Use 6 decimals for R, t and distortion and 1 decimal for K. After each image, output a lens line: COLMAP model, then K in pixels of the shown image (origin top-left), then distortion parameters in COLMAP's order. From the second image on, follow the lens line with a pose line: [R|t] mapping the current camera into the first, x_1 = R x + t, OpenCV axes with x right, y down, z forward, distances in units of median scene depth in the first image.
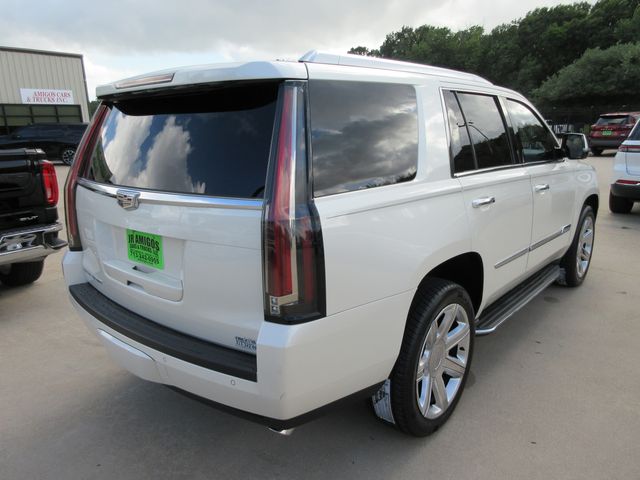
lens RADIAL K [[476.5, 0, 320.0], [0, 476.5, 240.0], [0, 0, 1]] dist [-0.000637, -0.000176]
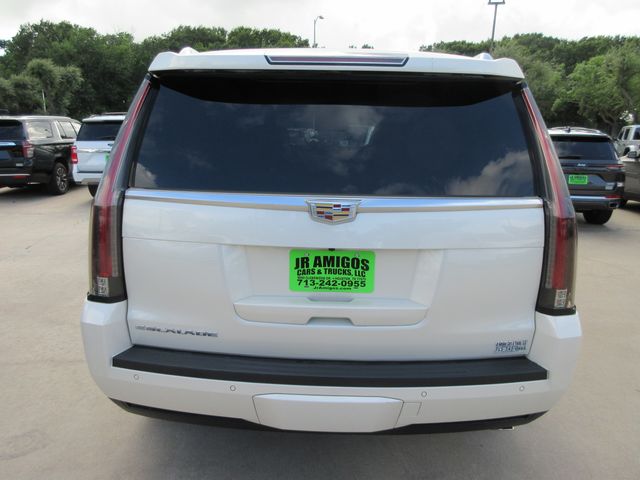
lens RADIAL K [[476.5, 0, 320.0], [0, 476.5, 240.0], [0, 0, 1]] dist [-0.000637, -0.000176]
pose [[0.770591, -0.100202, 0.629404, -0.858001], [0.111783, 0.993504, 0.021309, -0.052539], [-0.627451, 0.053936, 0.776786, 0.391430]]
